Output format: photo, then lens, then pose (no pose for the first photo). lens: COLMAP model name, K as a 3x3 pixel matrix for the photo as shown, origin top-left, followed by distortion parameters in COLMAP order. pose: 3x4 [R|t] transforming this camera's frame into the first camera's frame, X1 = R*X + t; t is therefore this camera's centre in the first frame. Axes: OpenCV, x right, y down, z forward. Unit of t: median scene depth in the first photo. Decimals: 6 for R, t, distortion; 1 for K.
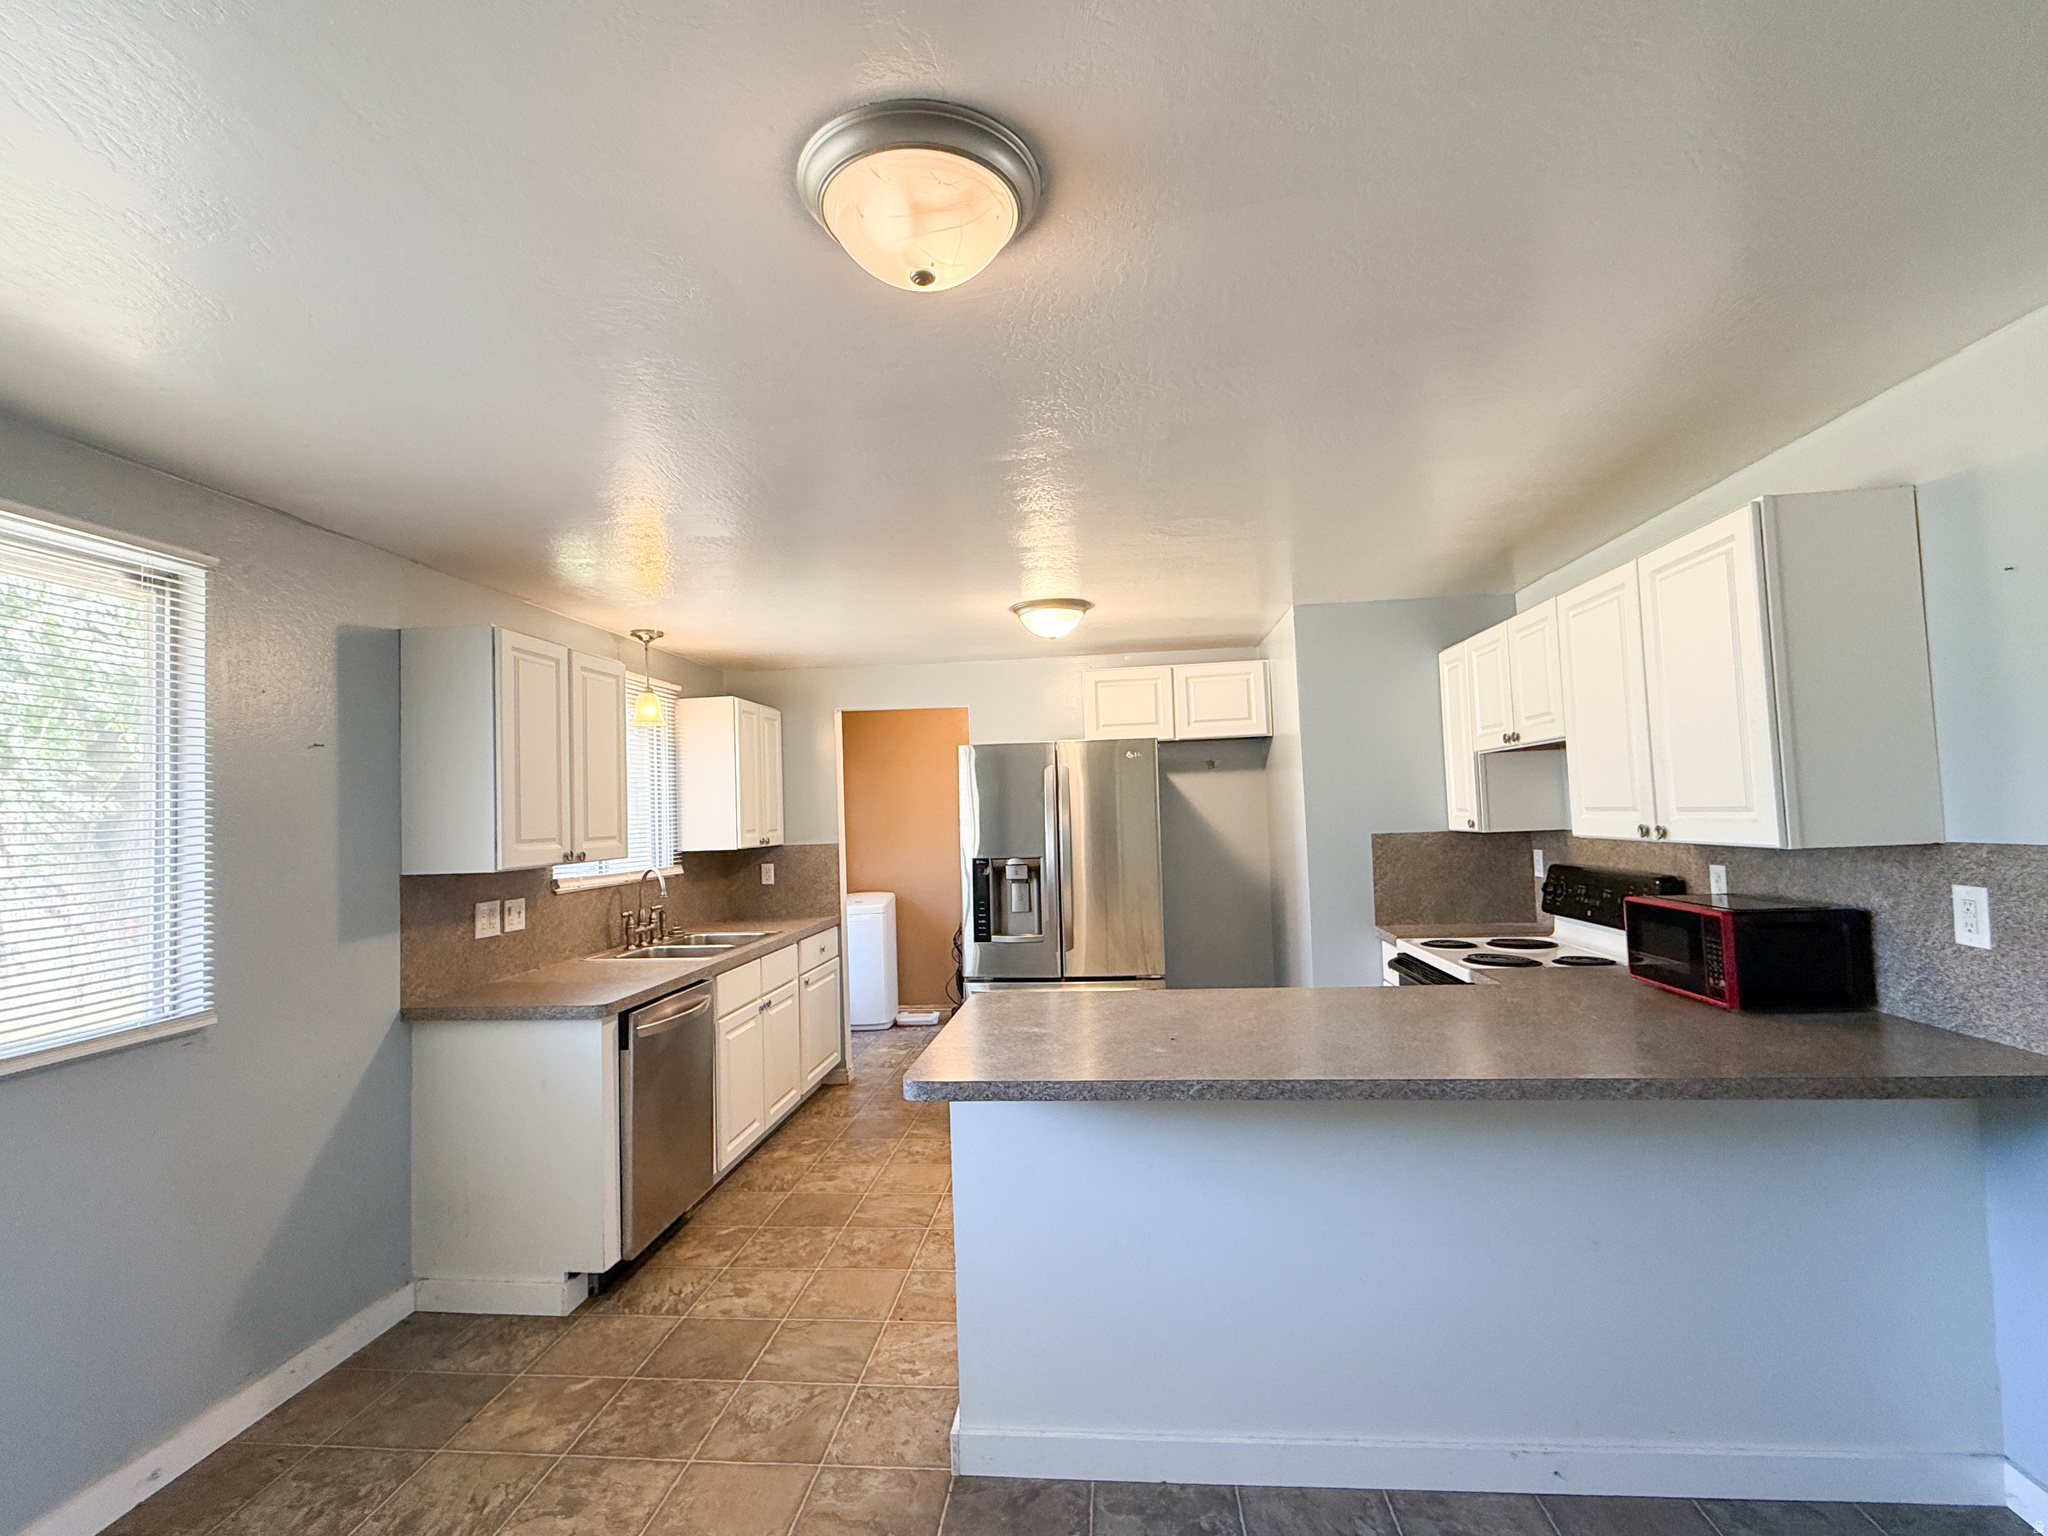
lens RADIAL K [[948.5, 0, 1022.4], [0, 948.5, 771.5], [0, 0, 1]] dist [-0.001368, -0.000697]
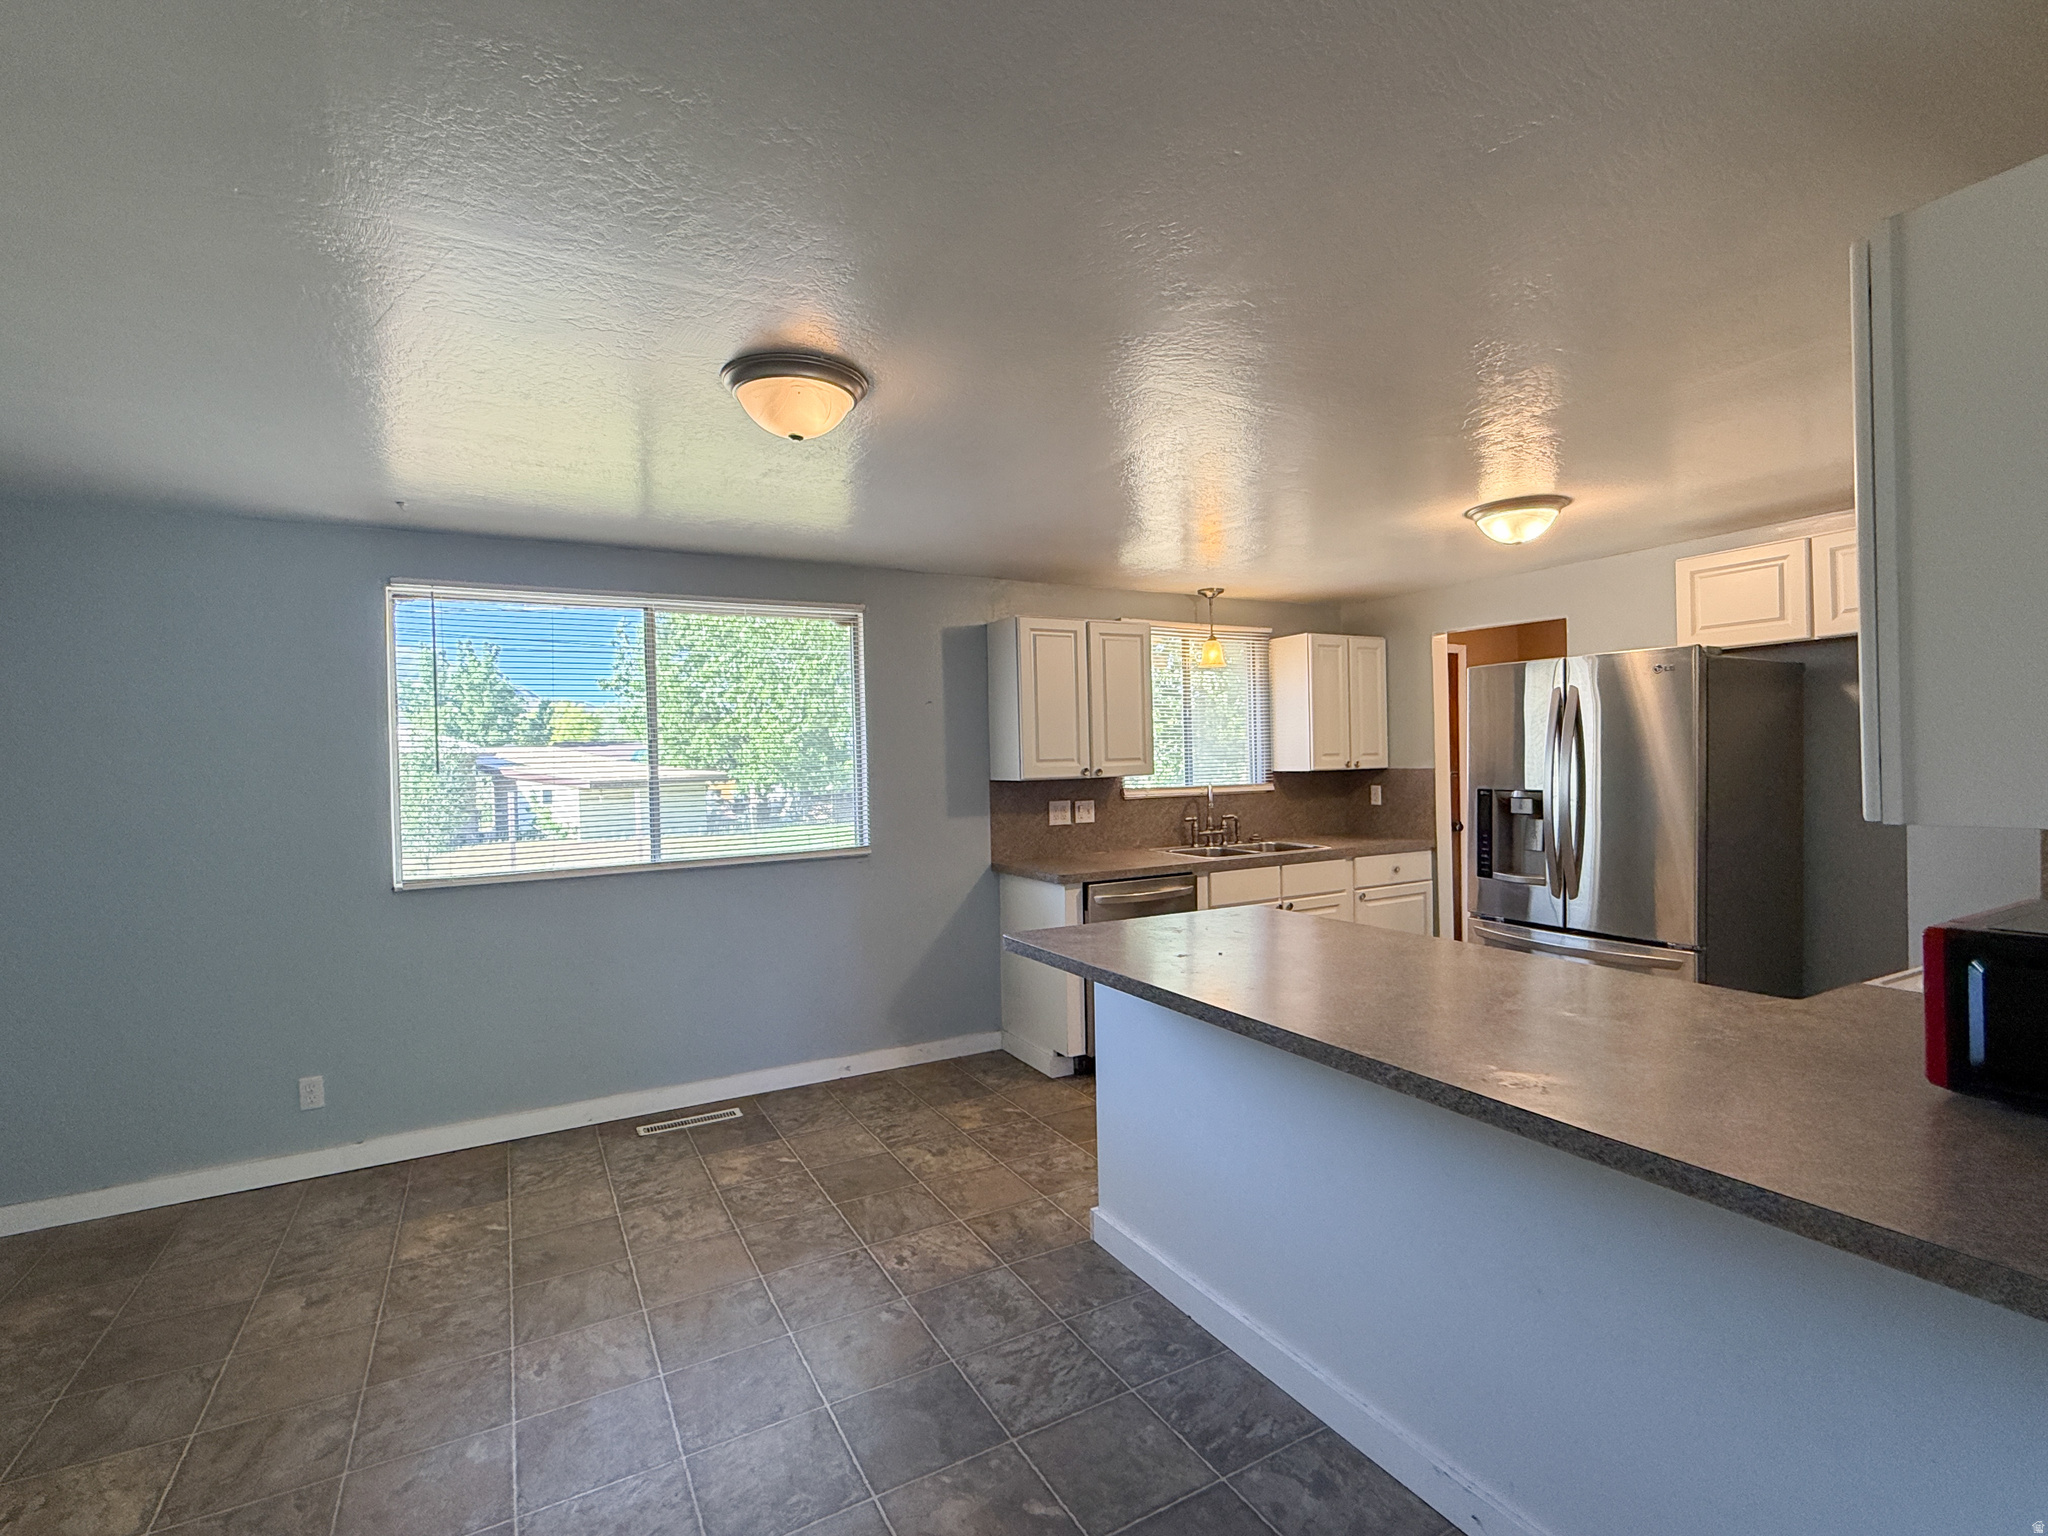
lens RADIAL K [[948.5, 0, 1021.1], [0, 948.5, 765.0], [0, 0, 1]] dist [-0.001368, -0.000697]
pose [[0.565292, 0.027173, -0.824443, 0.641784], [0.040779, 0.997315, 0.060831, -0.010001], [0.823882, -0.068007, 0.562666, 0.136321]]
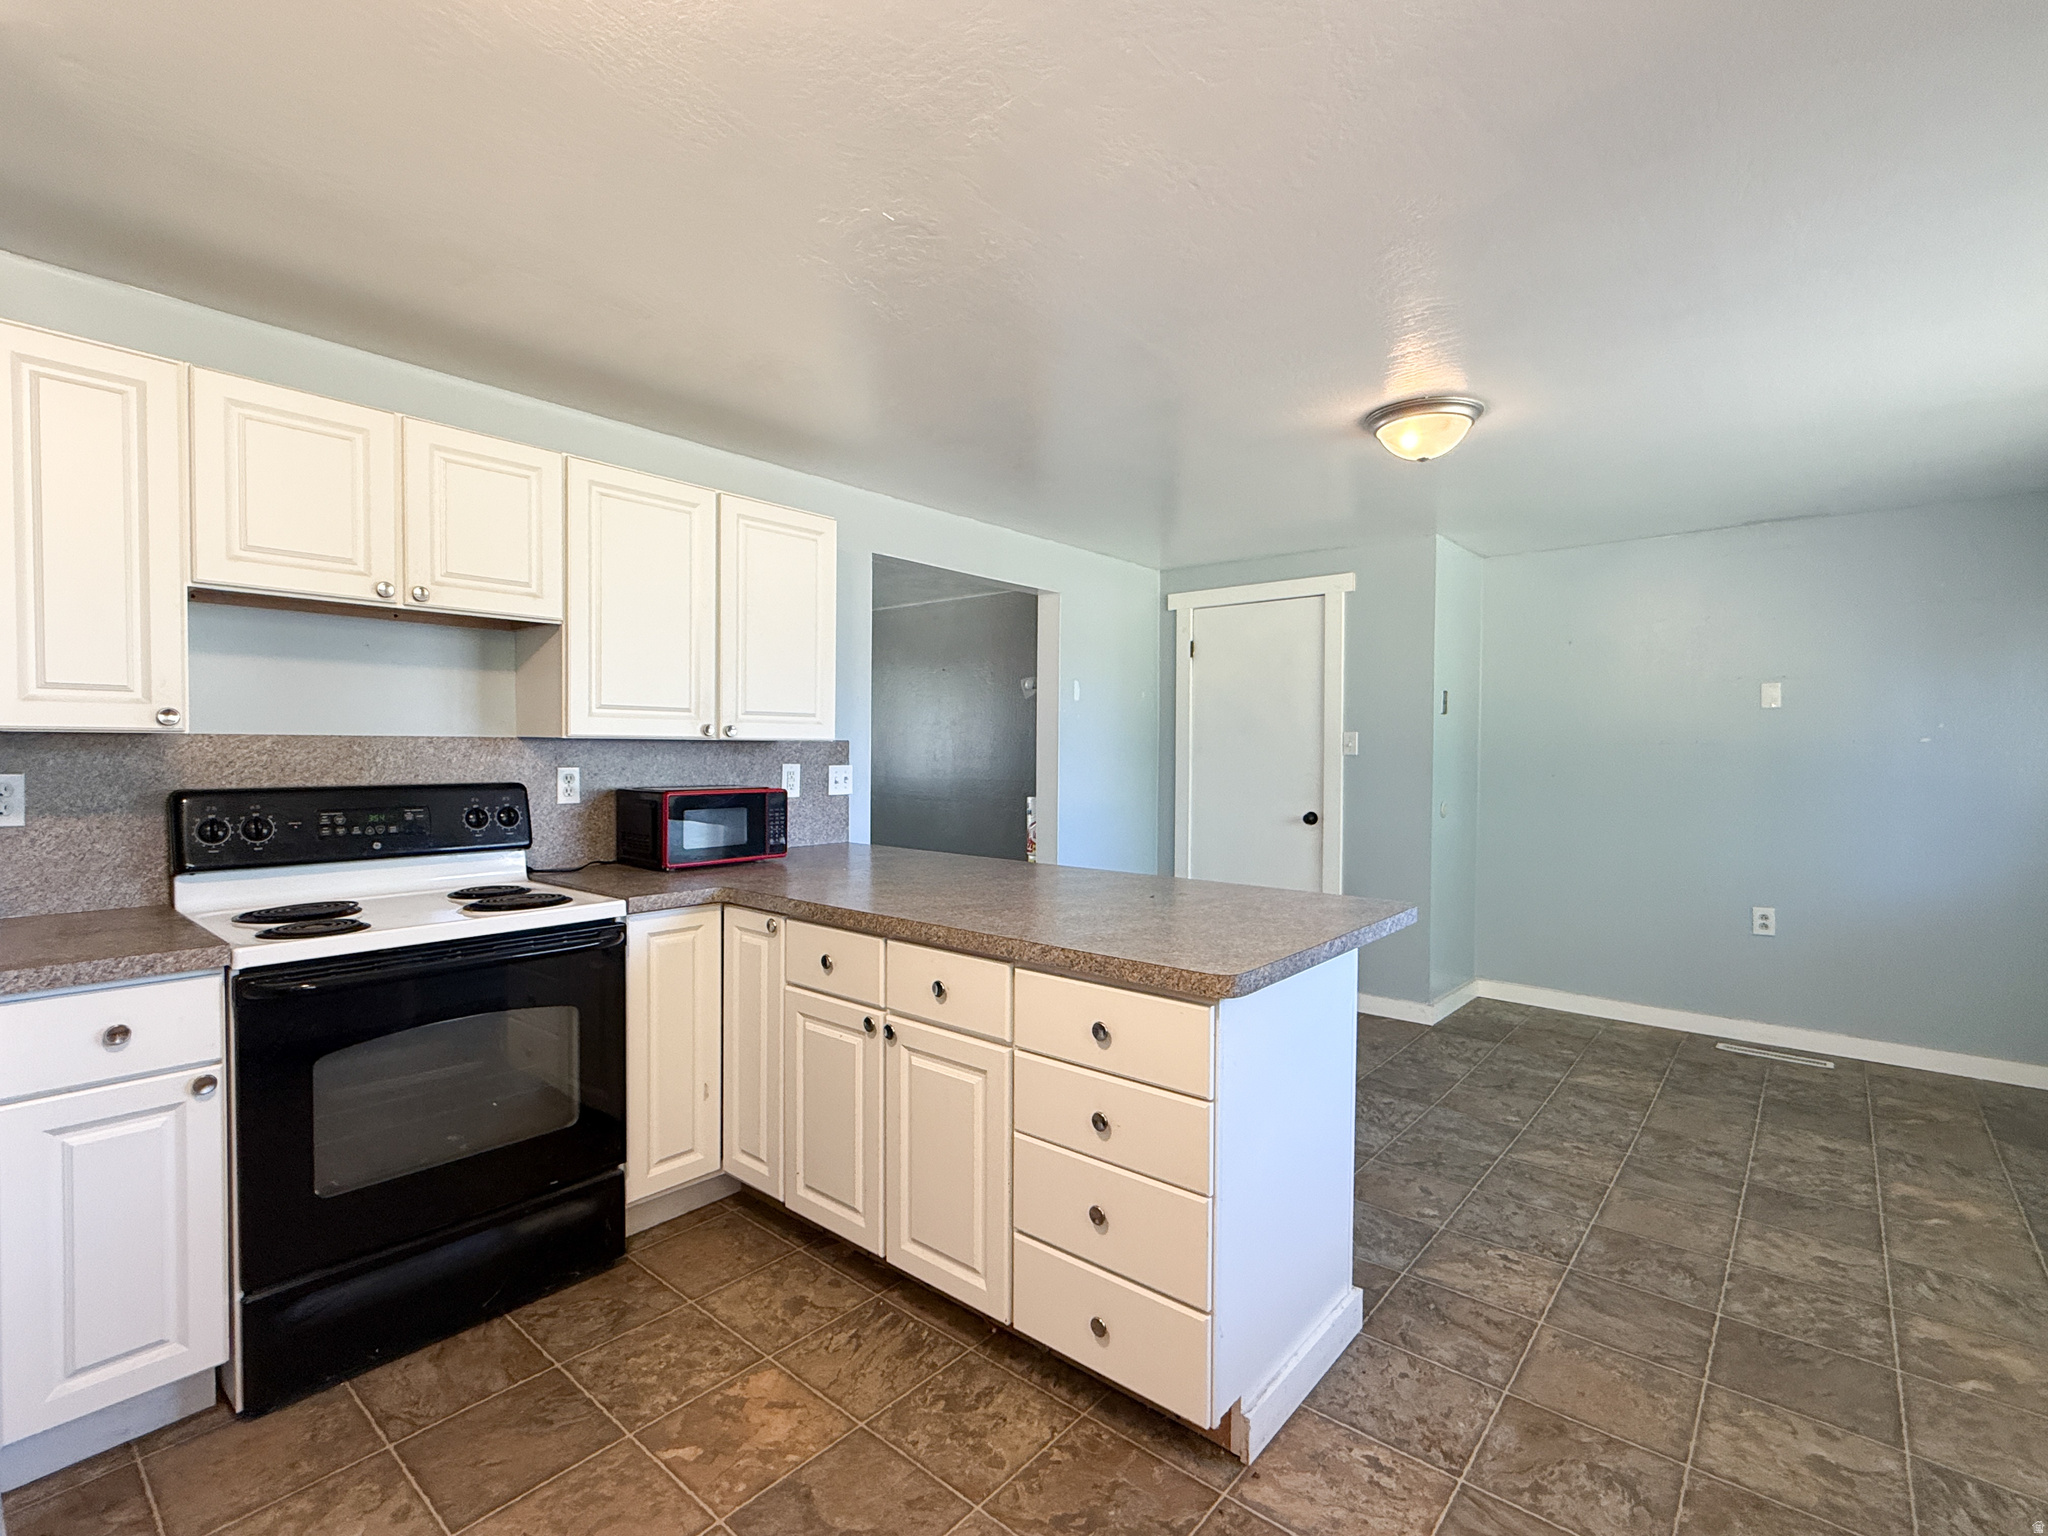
lens RADIAL K [[948.5, 0, 1025.7], [0, 948.5, 774.1], [0, 0, 1]] dist [-0.001368, -0.000697]
pose [[-0.824045, 0.013054, 0.566374, -0.241165], [-0.004750, 0.999540, -0.029948, 0.118140], [-0.566504, -0.027369, -0.823604, 1.374772]]
